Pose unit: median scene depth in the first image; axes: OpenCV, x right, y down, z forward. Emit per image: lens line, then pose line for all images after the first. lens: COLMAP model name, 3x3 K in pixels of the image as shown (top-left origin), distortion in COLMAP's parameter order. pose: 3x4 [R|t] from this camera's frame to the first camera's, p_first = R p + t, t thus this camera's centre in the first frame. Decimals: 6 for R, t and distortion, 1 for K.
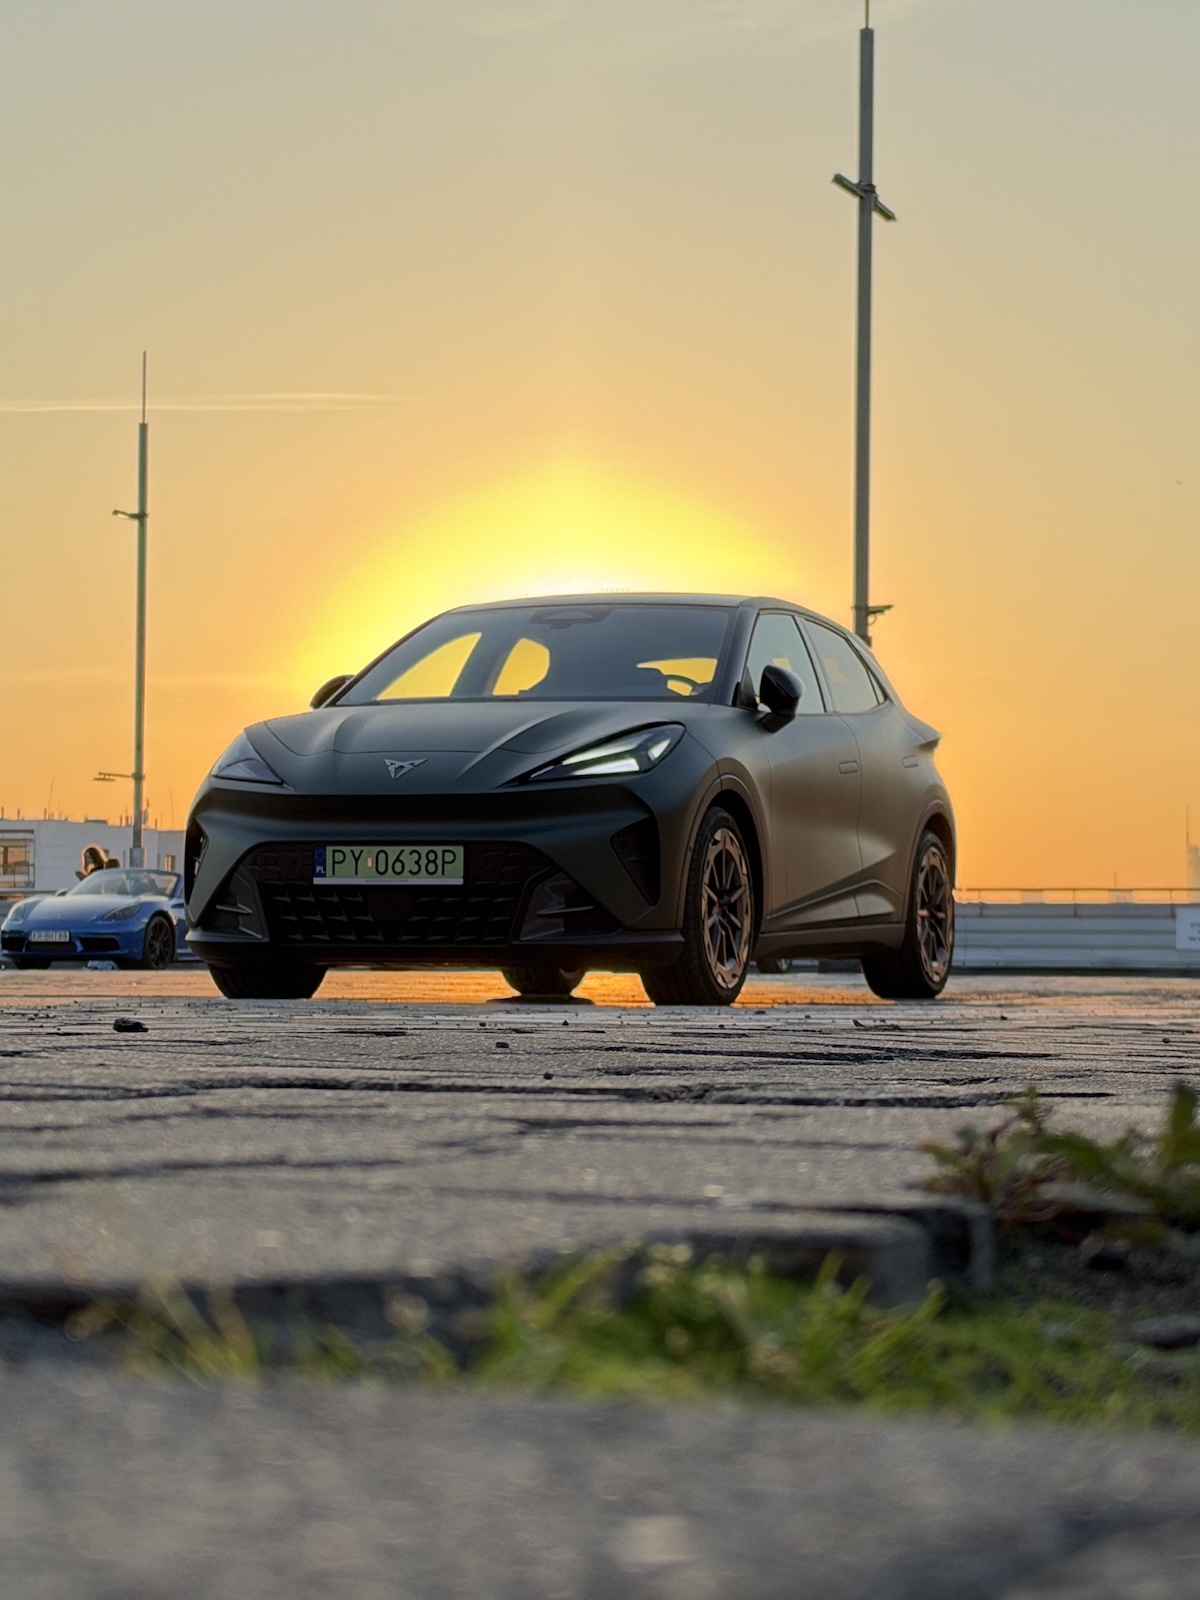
lens RADIAL K [[3907.7, 0, 596.9], [0, 3907.7, 736.2], [0, 0, 1]] dist [0.117708, 0.158239]
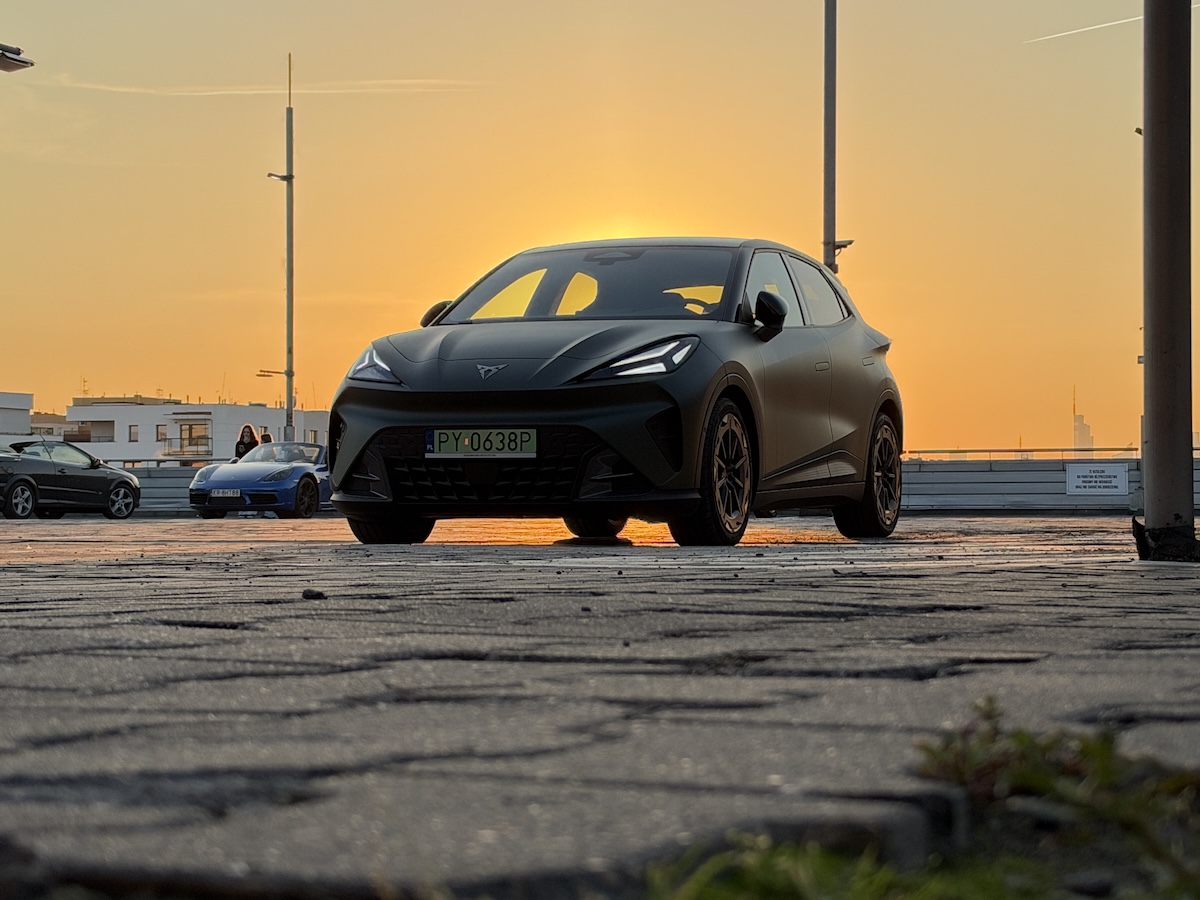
lens RADIAL K [[2925.7, 0, 600.0], [0, 2925.7, 450.0], [0, 0, 1]] dist [0.115774, 0.379199]
pose [[0.999902, -0.008954, -0.010759, -0.001401], [0.009361, 0.999219, 0.038382, -0.003063], [0.010407, -0.038479, 0.999205, -0.005329]]
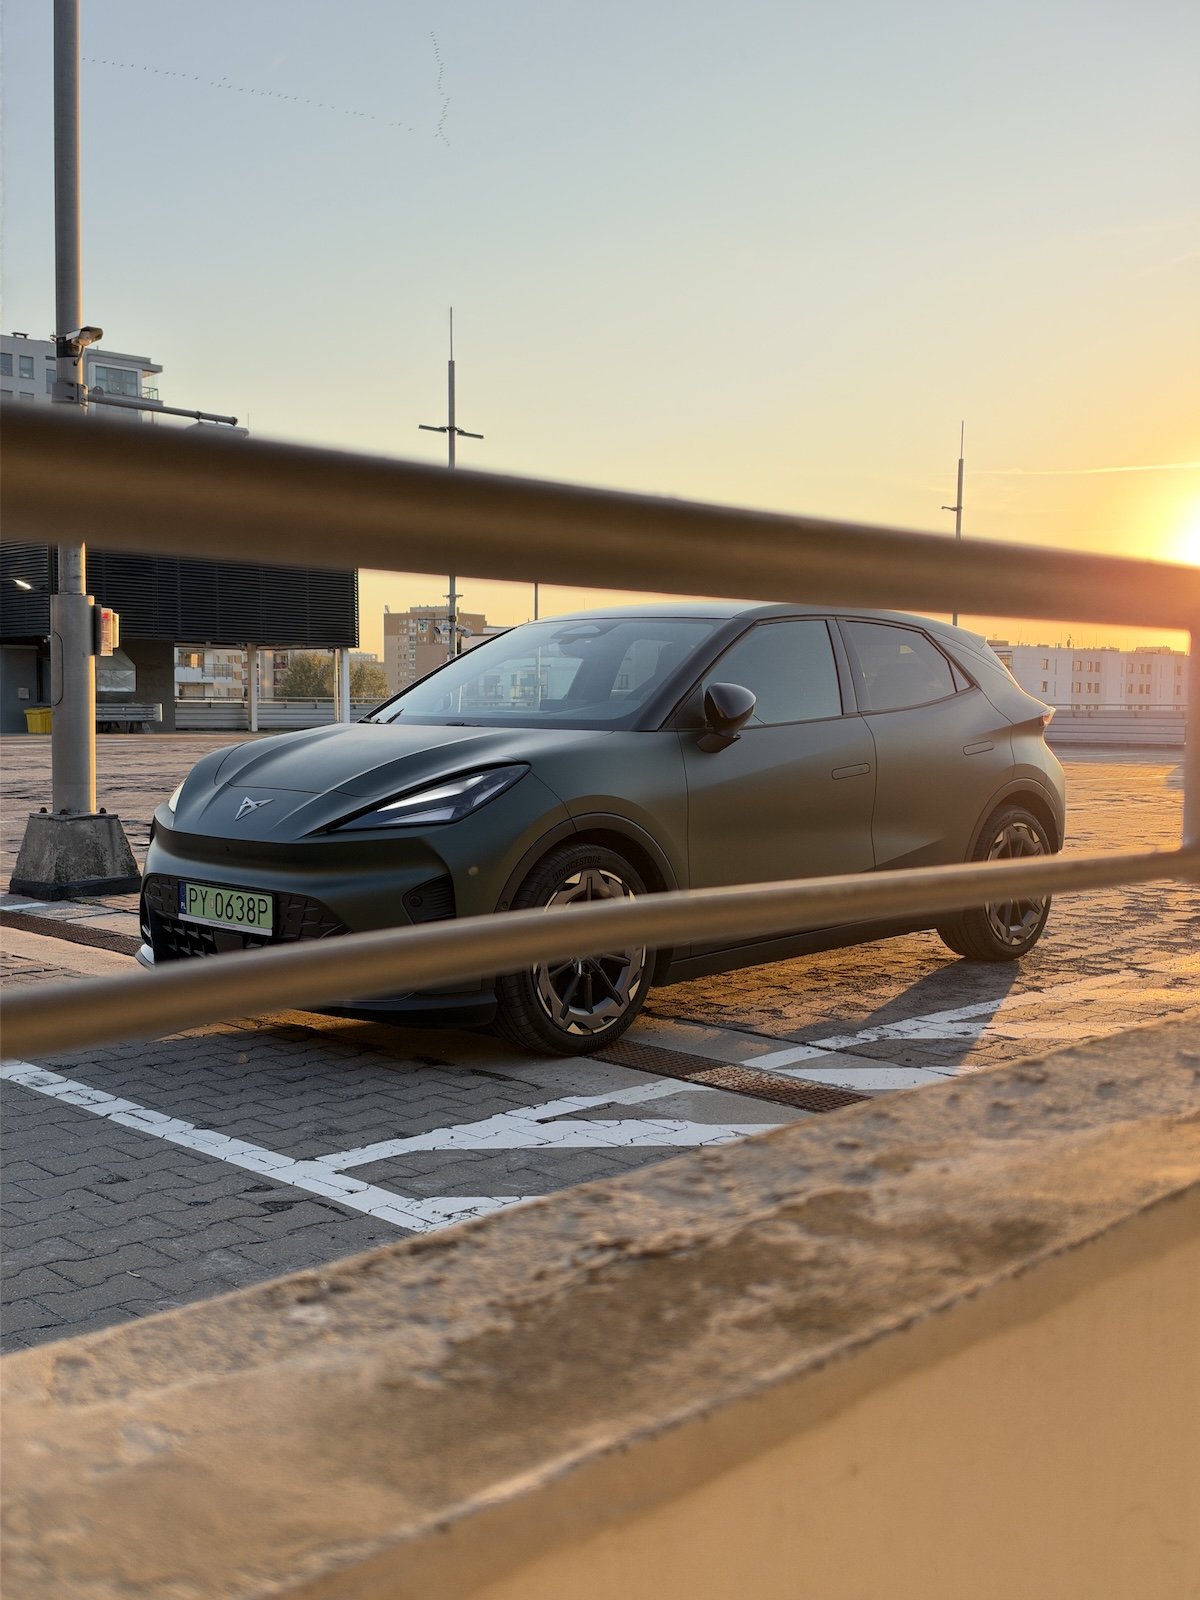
lens RADIAL K [[1619.4, 0, 600.0], [0, 1619.4, 800.0], [0, 0, 1]] dist [0.153684, -0.334290]
pose [[0.911715, 0.026810, -0.409947, 0.203387], [0.022864, 0.993011, 0.115790, -0.040337], [0.410186, -0.114940, 0.904730, 0.663564]]
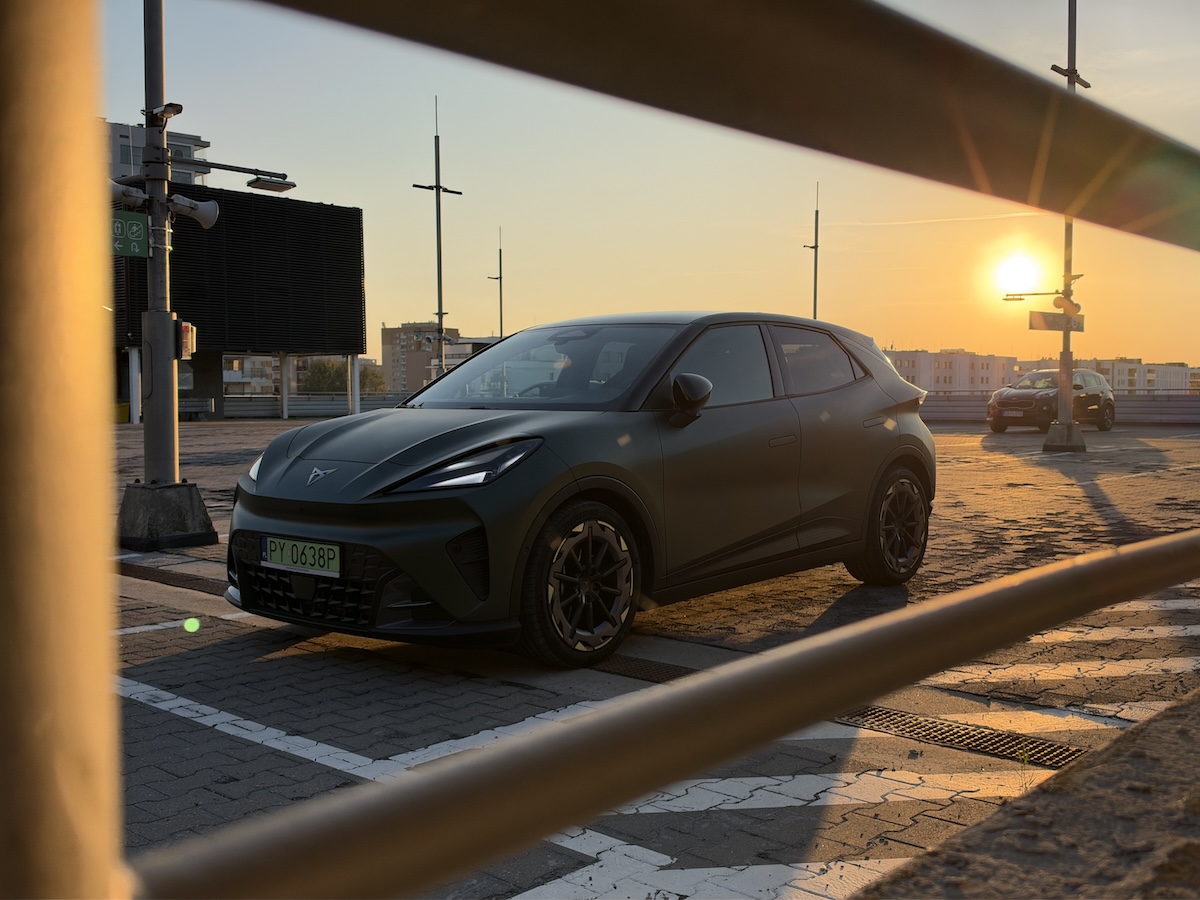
lens RADIAL K [[1212.7, 0, 600.0], [0, 1212.7, 450.0], [0, 0, 1]] dist [0.152172, -0.376301]
pose [[0.930495, 0.008218, -0.366212, 0.179060], [0.031824, 0.994154, 0.103170, -0.038119], [0.364919, -0.107654, 0.924794, 0.674157]]
